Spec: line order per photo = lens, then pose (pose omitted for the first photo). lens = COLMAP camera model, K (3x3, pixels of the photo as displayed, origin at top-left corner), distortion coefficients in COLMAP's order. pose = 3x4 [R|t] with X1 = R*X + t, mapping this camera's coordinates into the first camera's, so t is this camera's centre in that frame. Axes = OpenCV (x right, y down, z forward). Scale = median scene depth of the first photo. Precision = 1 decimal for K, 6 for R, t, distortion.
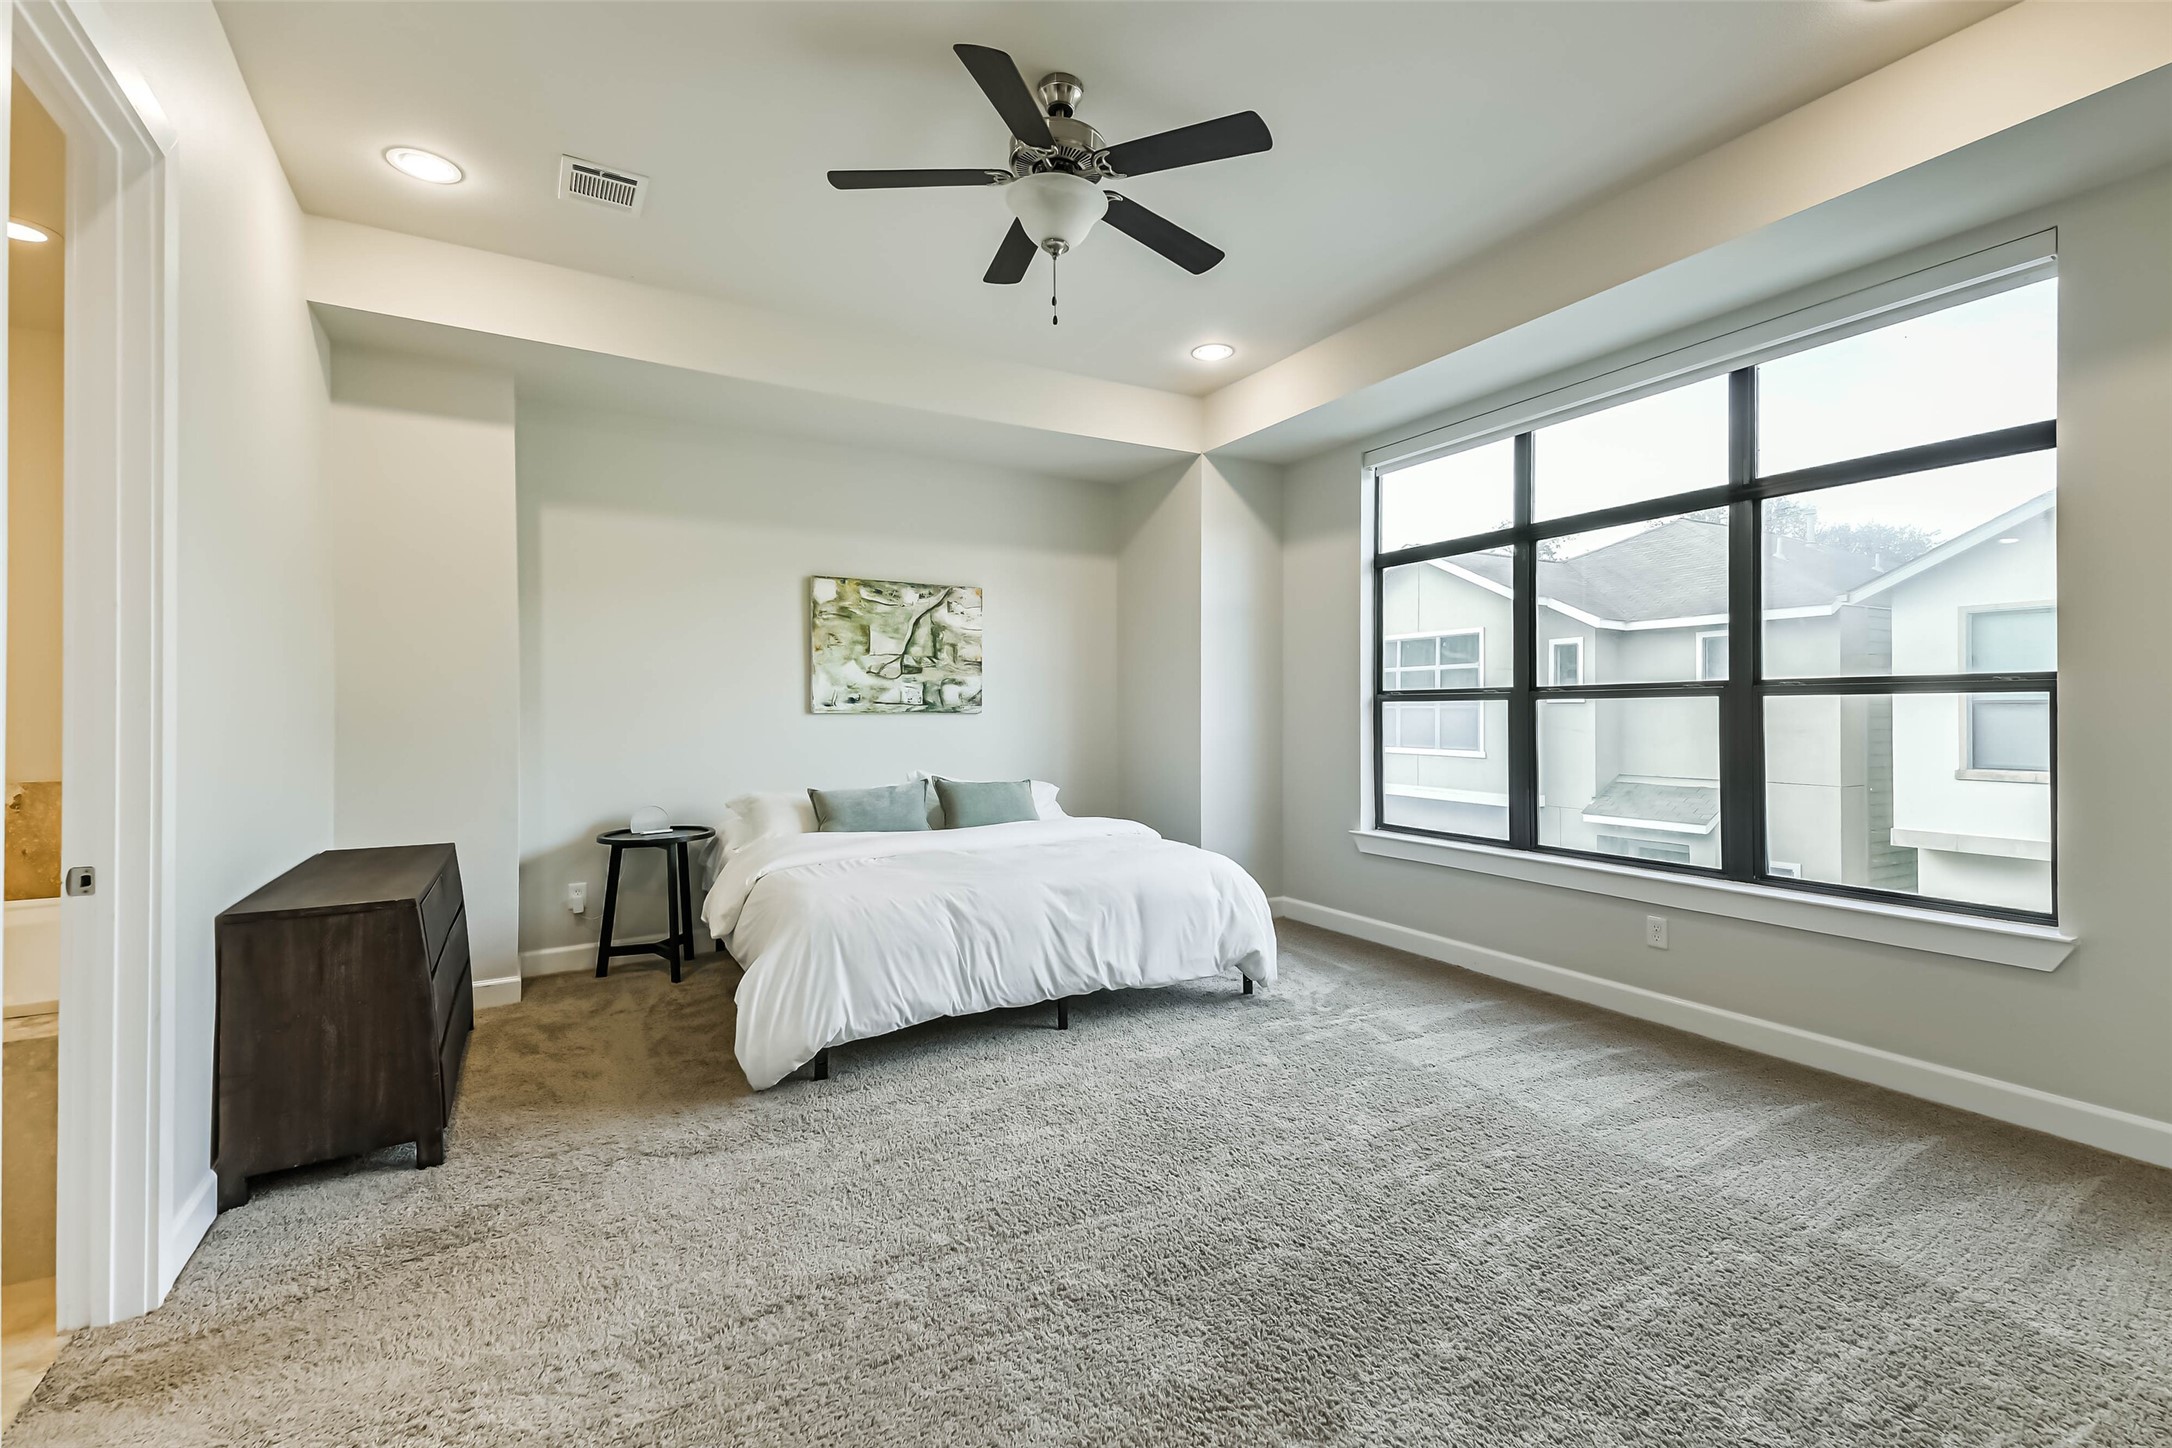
lens RADIAL K [[935.9, 0, 1087.0], [0, 935.9, 714.1], [0, 0, 1]] dist [0.087243, -0.037669]
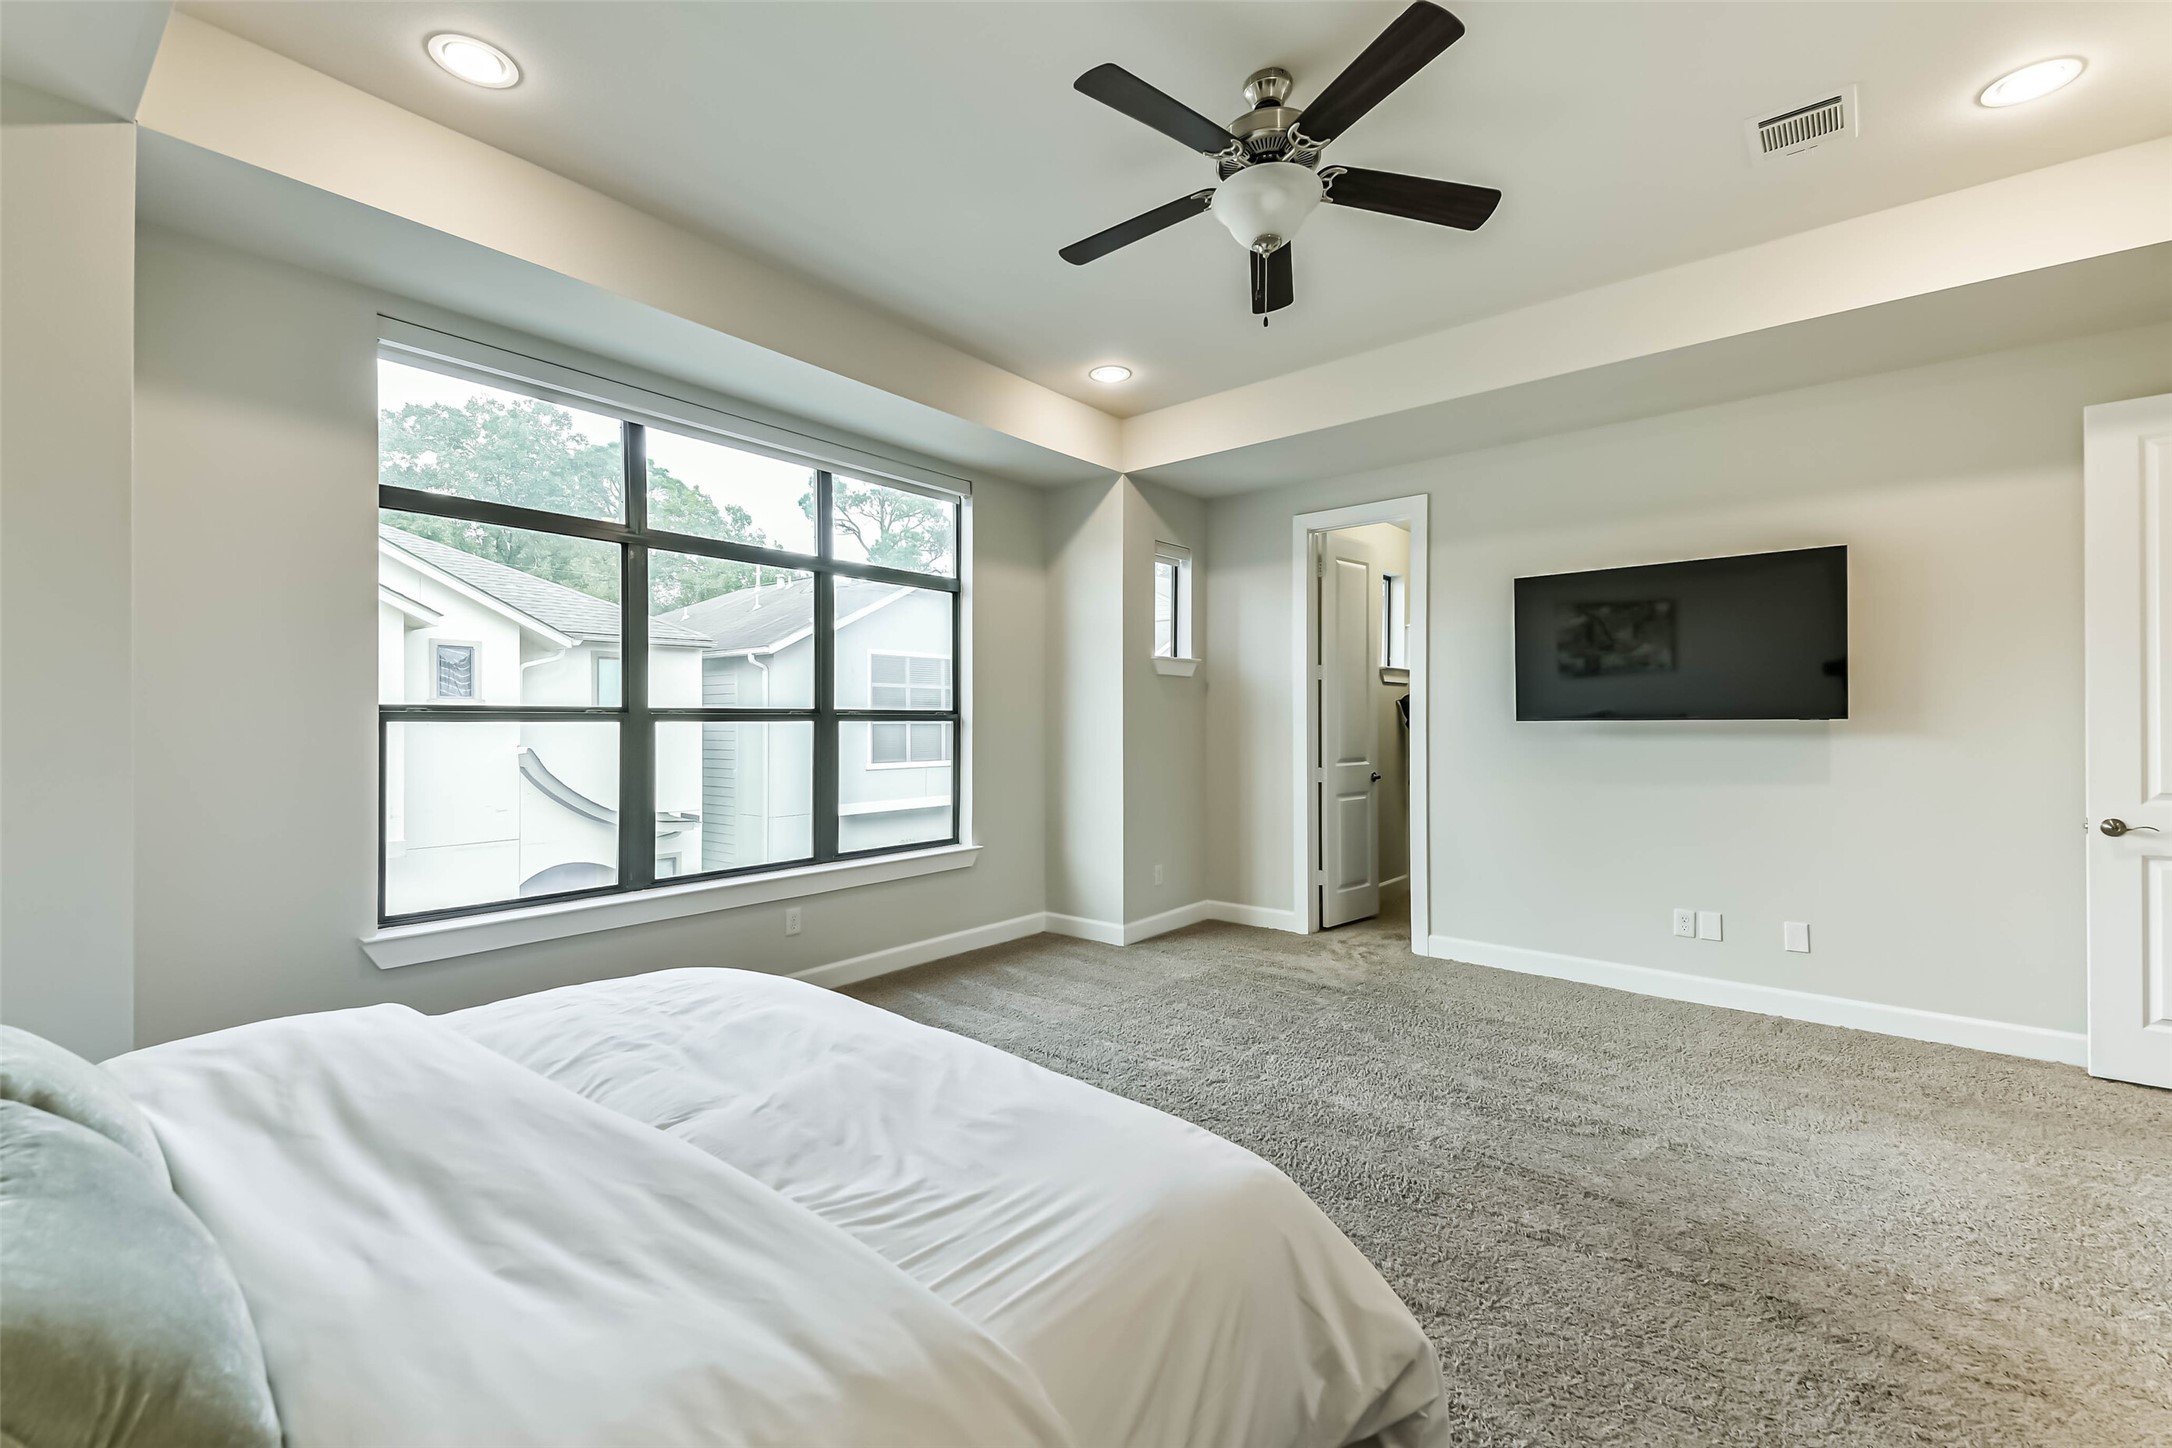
lens RADIAL K [[935.9, 0, 1087.0], [0, 935.9, 714.1], [0, 0, 1]] dist [0.087243, -0.037669]
pose [[-0.321644, 0.028073, 0.946444, -0.630099], [0.023654, 0.999487, -0.021607, 0.008968], [-0.946565, 0.015438, -0.322143, 1.060392]]
